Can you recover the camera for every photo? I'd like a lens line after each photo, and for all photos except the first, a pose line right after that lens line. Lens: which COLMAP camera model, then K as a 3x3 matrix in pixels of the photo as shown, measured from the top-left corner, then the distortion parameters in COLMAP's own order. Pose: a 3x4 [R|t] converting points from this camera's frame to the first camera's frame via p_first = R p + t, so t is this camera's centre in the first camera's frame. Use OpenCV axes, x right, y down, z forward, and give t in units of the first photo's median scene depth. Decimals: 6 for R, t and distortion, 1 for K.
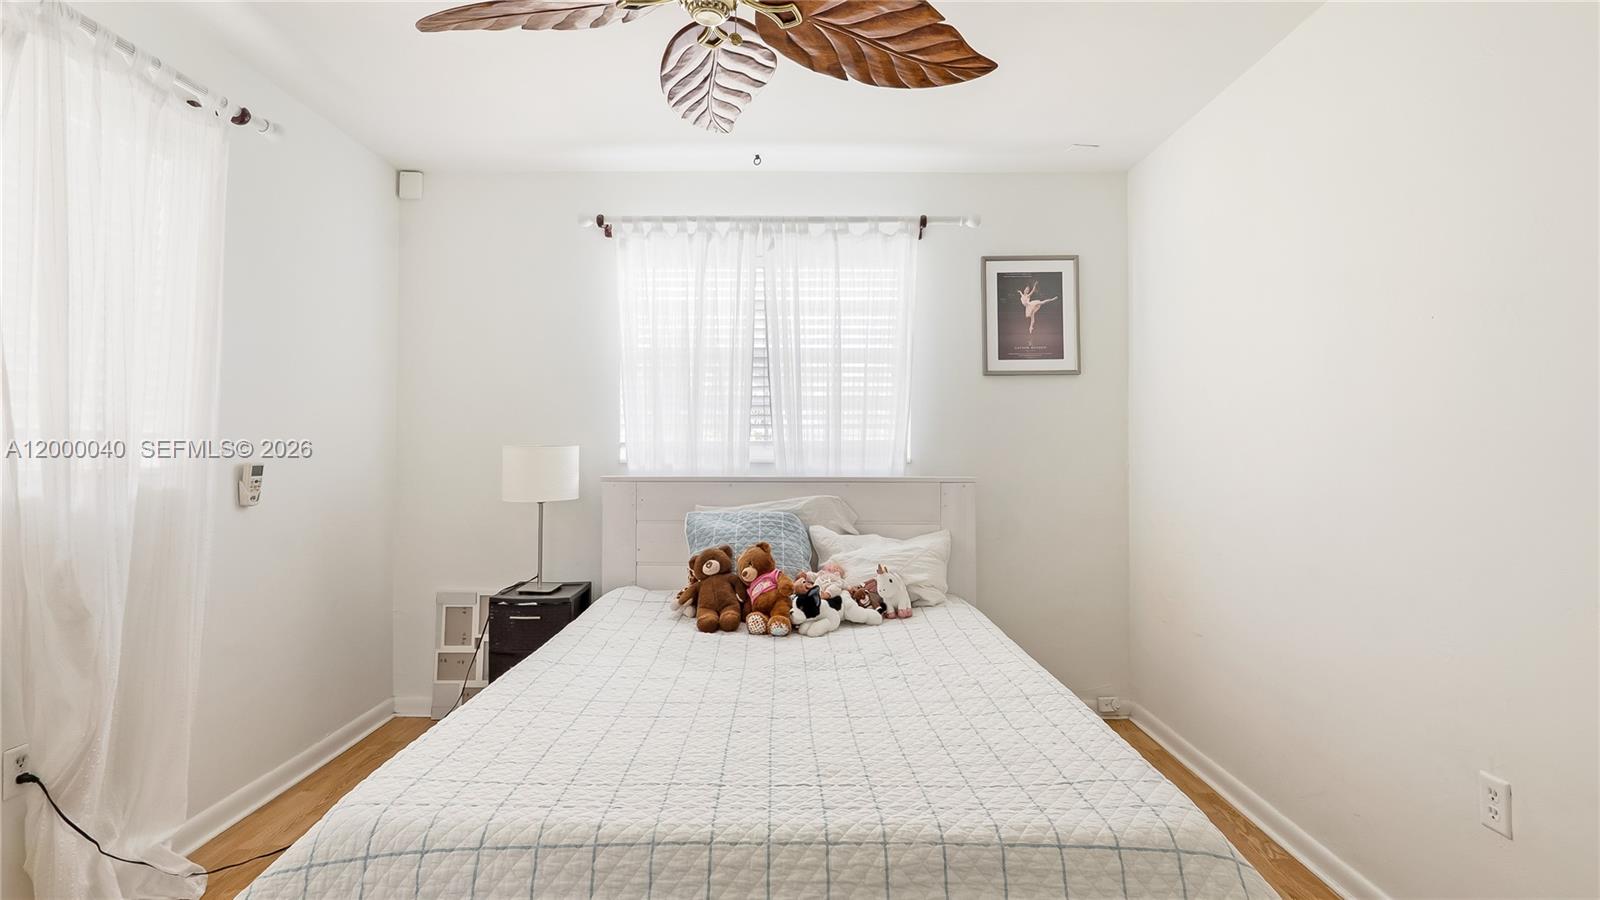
lens RADIAL K [[748.0, 0, 796.3], [0, 748.0, 426.5], [0, 0, 1]] dist [-0.004046, 0.000797]
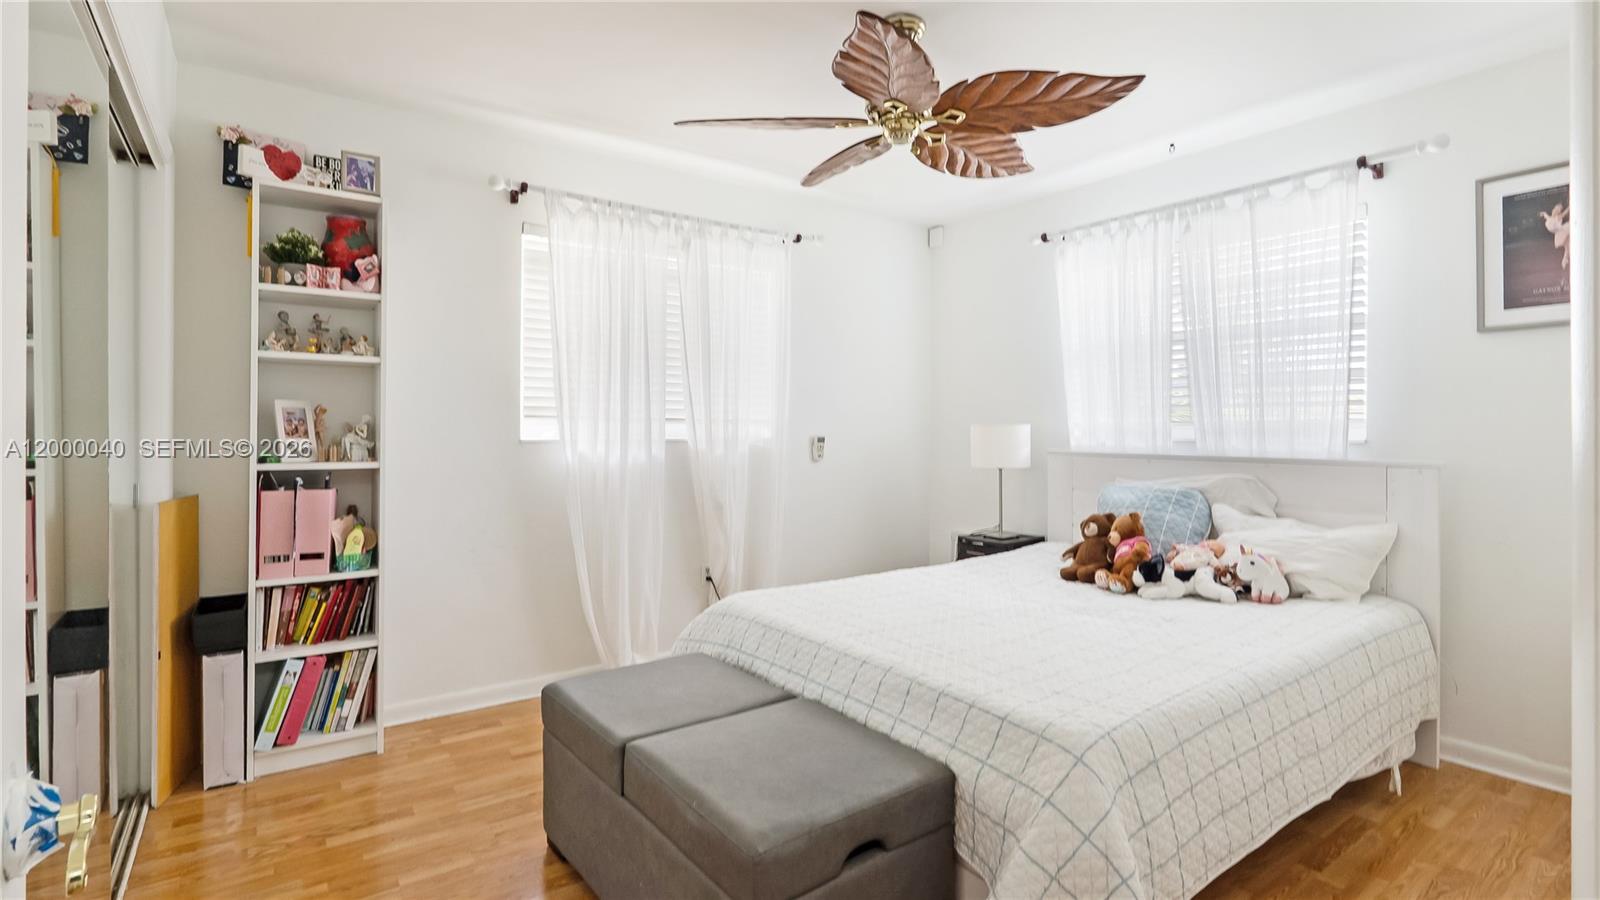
lens RADIAL K [[748.0, 0, 811.6], [0, 748.0, 427.0], [0, 0, 1]] dist [-0.004046, 0.000797]
pose [[0.596762, -0.002422, -0.802415, 0.481477], [0.021905, 0.999672, 0.013274, 0.004055], [0.802120, -0.025498, 0.596619, -0.026772]]
